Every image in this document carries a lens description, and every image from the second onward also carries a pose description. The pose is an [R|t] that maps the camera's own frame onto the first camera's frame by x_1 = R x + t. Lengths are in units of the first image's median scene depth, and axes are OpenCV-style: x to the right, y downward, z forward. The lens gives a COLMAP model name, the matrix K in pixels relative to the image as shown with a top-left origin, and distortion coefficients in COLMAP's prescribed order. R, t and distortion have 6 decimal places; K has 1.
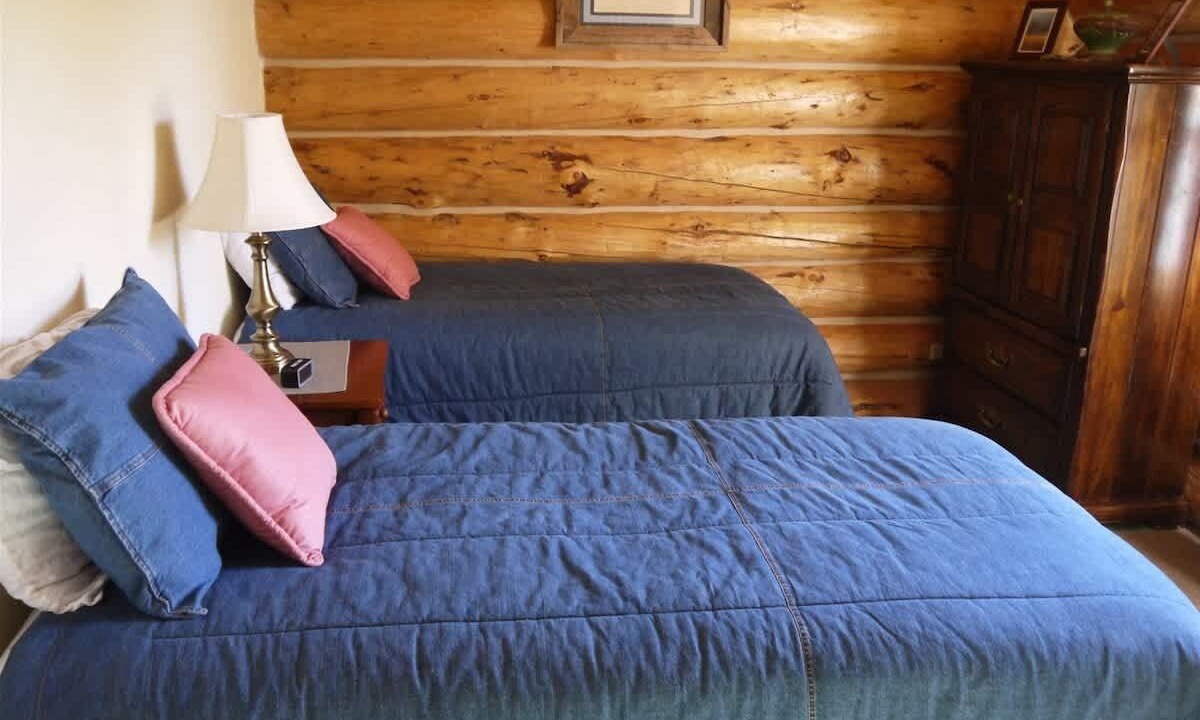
lens RADIAL K [[986.1, 0, 599.8], [0, 986.1, 359.2], [0, 0, 1]] dist [-0.042940, 0.013967]
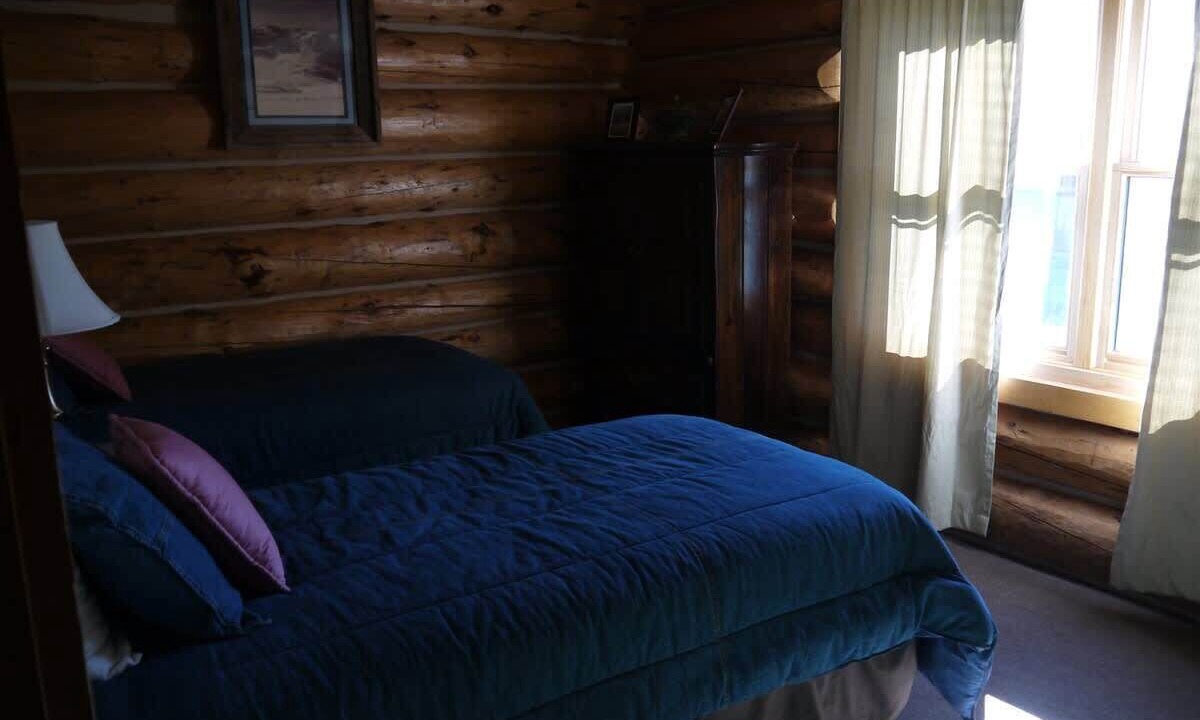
lens RADIAL K [[986.1, 0, 599.8], [0, 986.1, 359.2], [0, 0, 1]] dist [-0.042940, 0.013967]
pose [[0.880231, -0.131932, 0.455837, -0.188686], [0.171815, 0.984009, -0.046978, 0.021857], [-0.442349, 0.119671, 0.888823, -0.080732]]
